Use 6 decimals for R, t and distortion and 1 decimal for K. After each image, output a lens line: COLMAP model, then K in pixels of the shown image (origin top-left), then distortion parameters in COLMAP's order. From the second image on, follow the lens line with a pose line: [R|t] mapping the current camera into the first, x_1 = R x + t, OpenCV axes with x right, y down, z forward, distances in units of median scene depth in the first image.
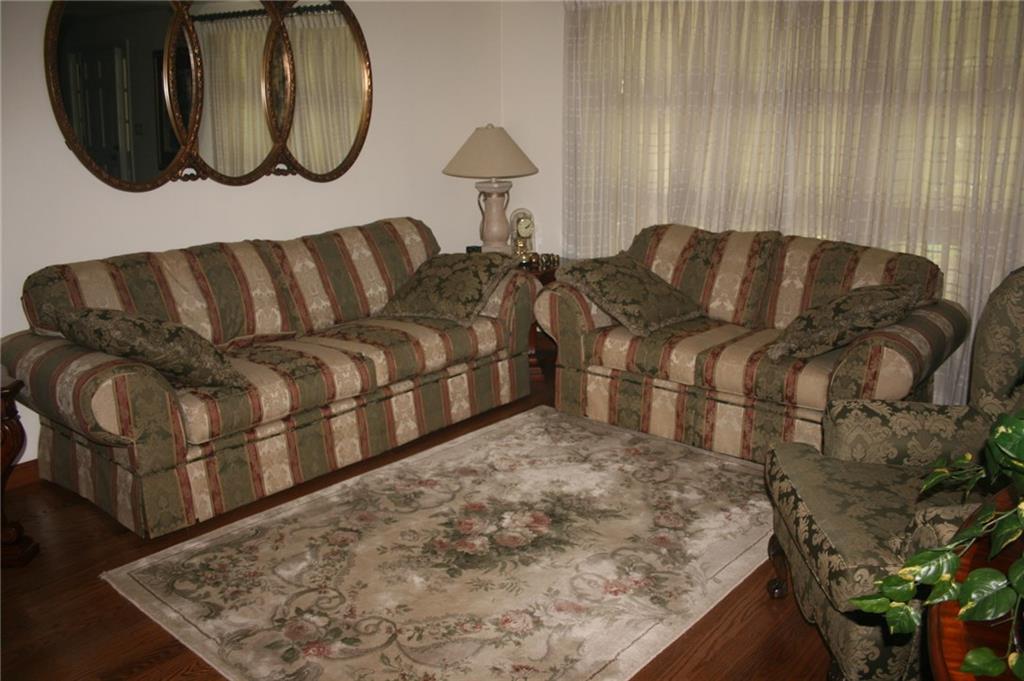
lens RADIAL K [[848.0, 0, 517.4], [0, 848.0, 346.8], [0, 0, 1]] dist [-0.159705, 0.131835]
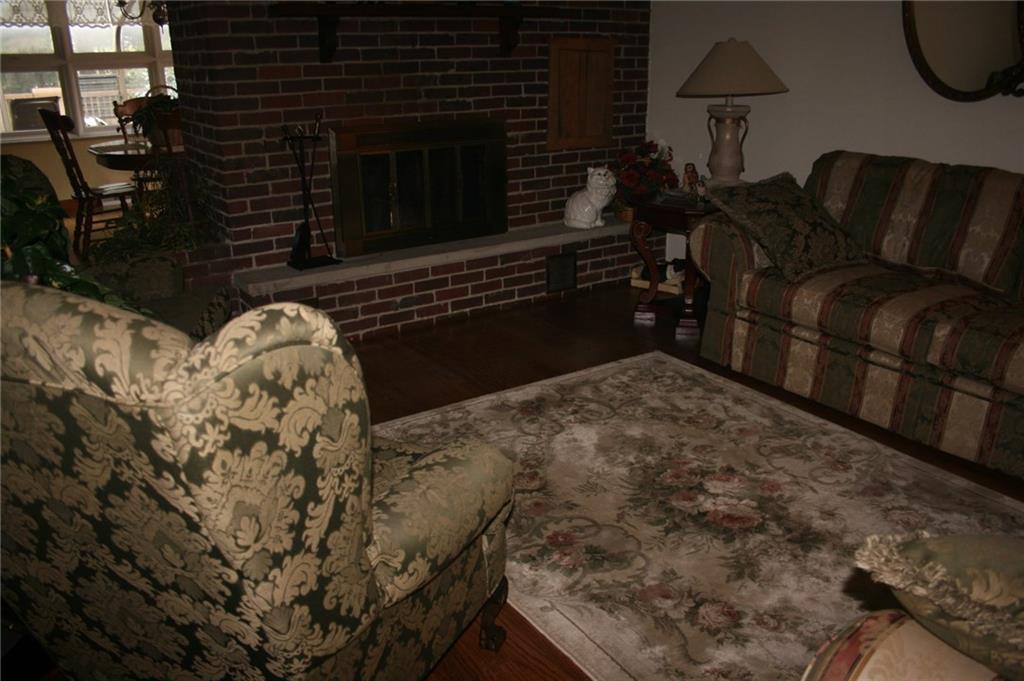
lens RADIAL K [[848.0, 0, 517.4], [0, 848.0, 346.8], [0, 0, 1]] dist [-0.159705, 0.131835]
pose [[-0.330061, 0.321853, -0.887395, 0.744982], [-0.203793, 0.893612, 0.399907, -0.227783], [0.921698, 0.312839, -0.229356, 0.900474]]
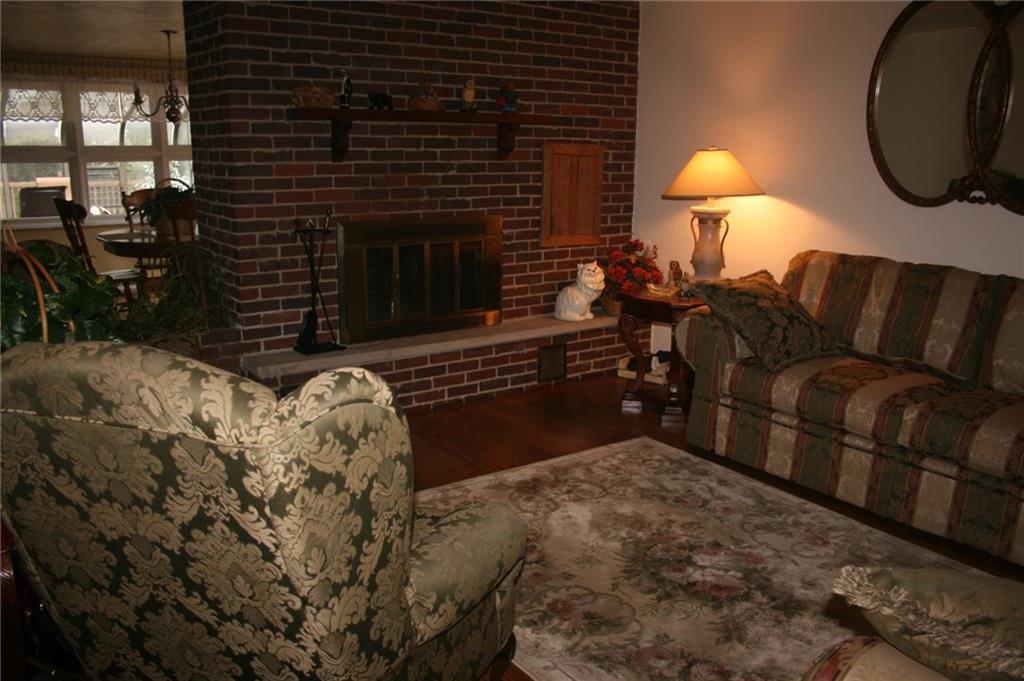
lens RADIAL K [[848.0, 0, 517.4], [0, 848.0, 346.8], [0, 0, 1]] dist [-0.159705, 0.131835]
pose [[-0.310643, 0.215423, -0.925794, 0.817487], [-0.223751, 0.930038, 0.291488, -0.233746], [0.923816, 0.297696, -0.240709, 0.898263]]
